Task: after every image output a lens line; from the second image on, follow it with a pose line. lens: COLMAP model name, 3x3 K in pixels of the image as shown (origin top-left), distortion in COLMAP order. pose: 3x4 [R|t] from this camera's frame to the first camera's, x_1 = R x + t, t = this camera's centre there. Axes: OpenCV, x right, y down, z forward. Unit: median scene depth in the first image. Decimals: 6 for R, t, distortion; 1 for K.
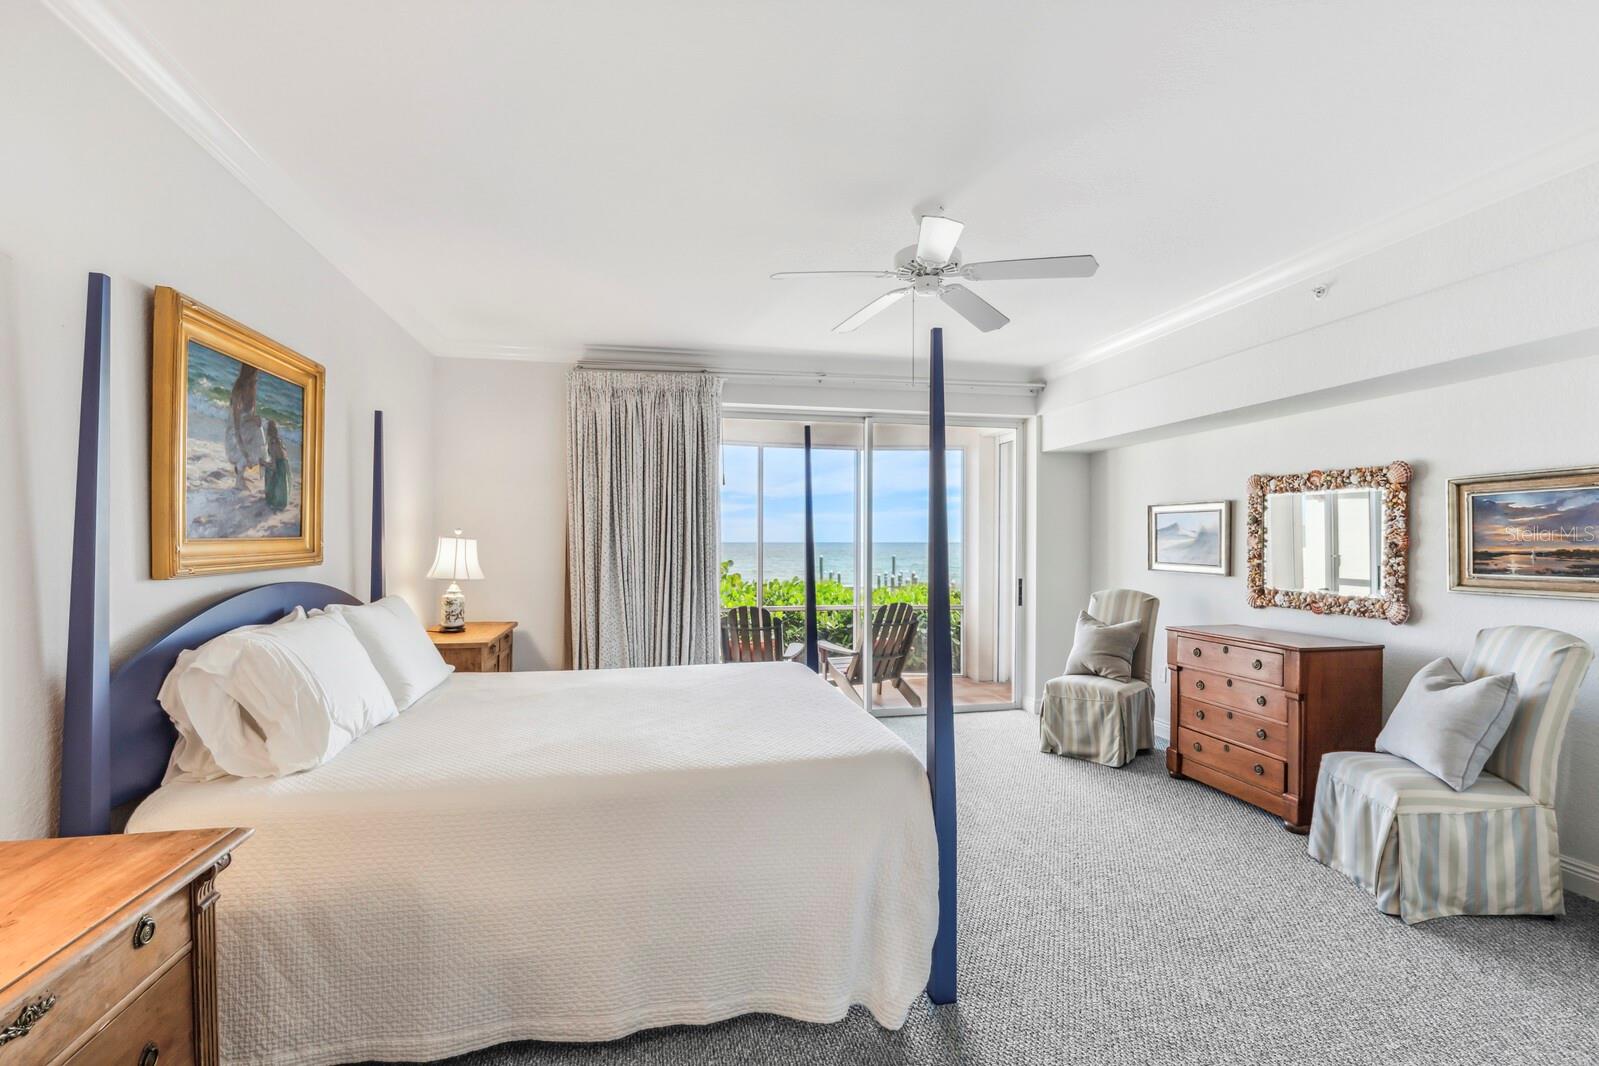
lens RADIAL K [[732.8, 0, 799.5], [0, 732.8, 533.0], [0, 0, 1]] dist [-0.001924, -0.000311]
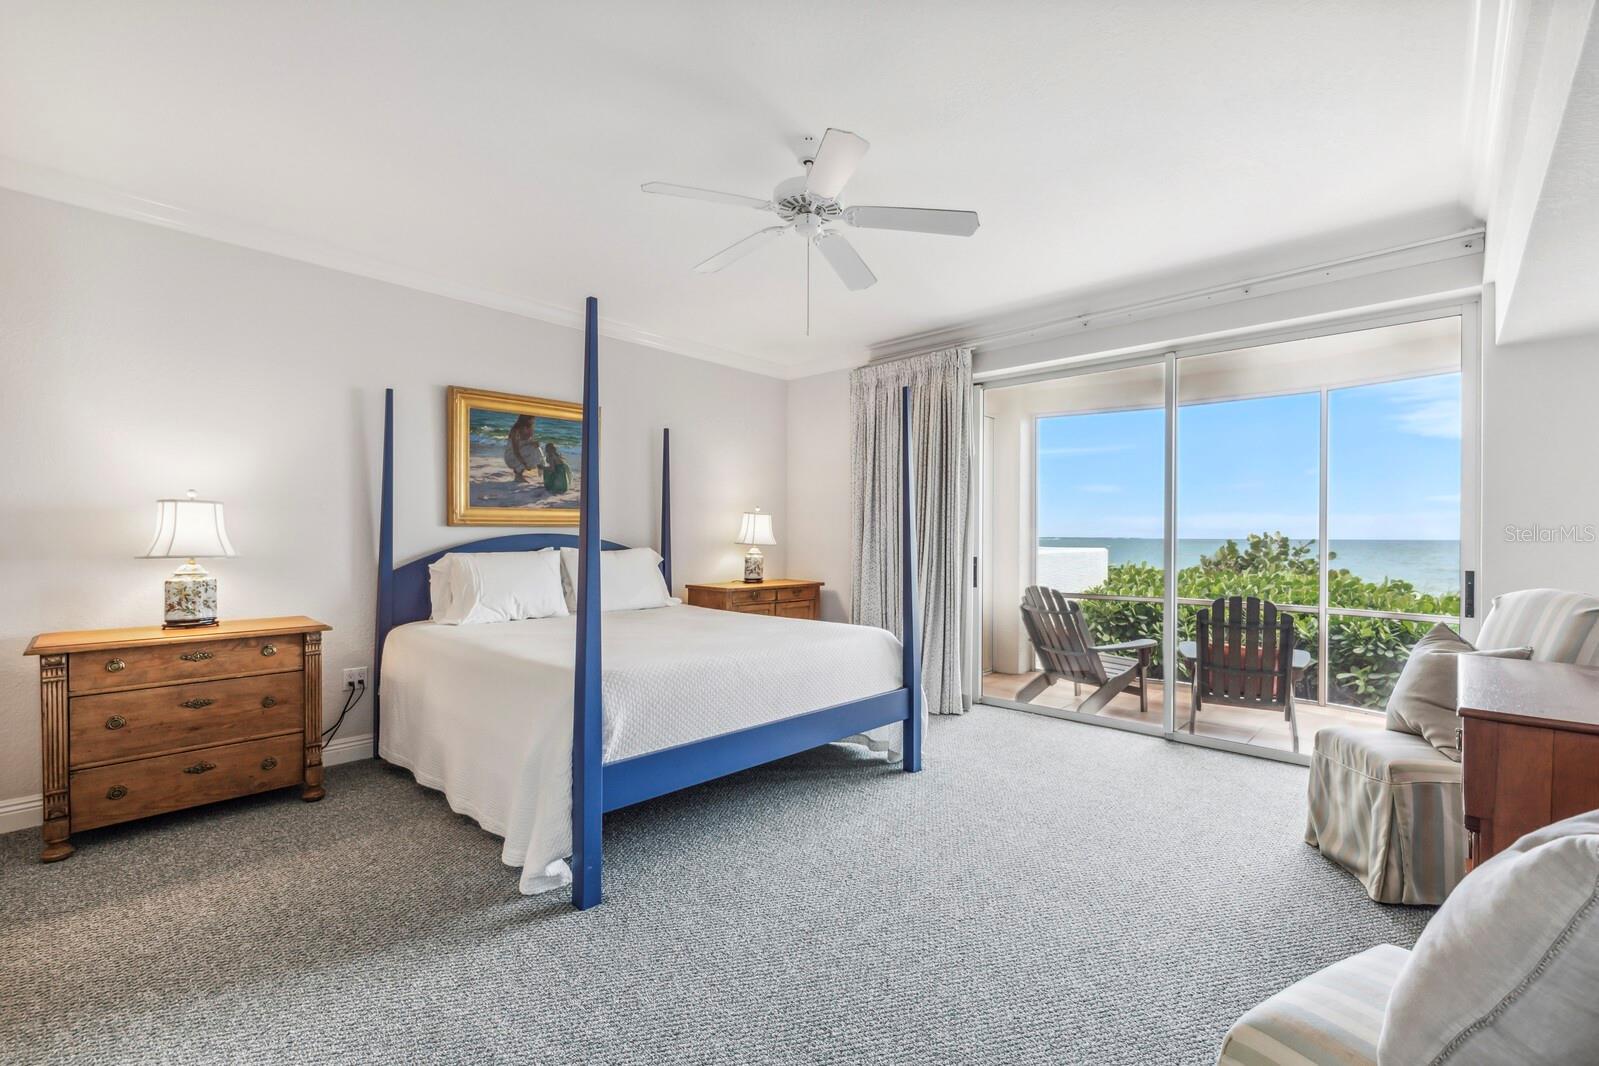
lens RADIAL K [[682.1, 0, 799.5], [0, 682.1, 533.0], [0, 0, 1]] dist [-0.003294, -0.000224]
pose [[0.563315, -0.000812, -0.826242, 0.626275], [0.003733, 0.999992, 0.001562, 0.041032], [0.826234, -0.003964, 0.563314, 0.356979]]
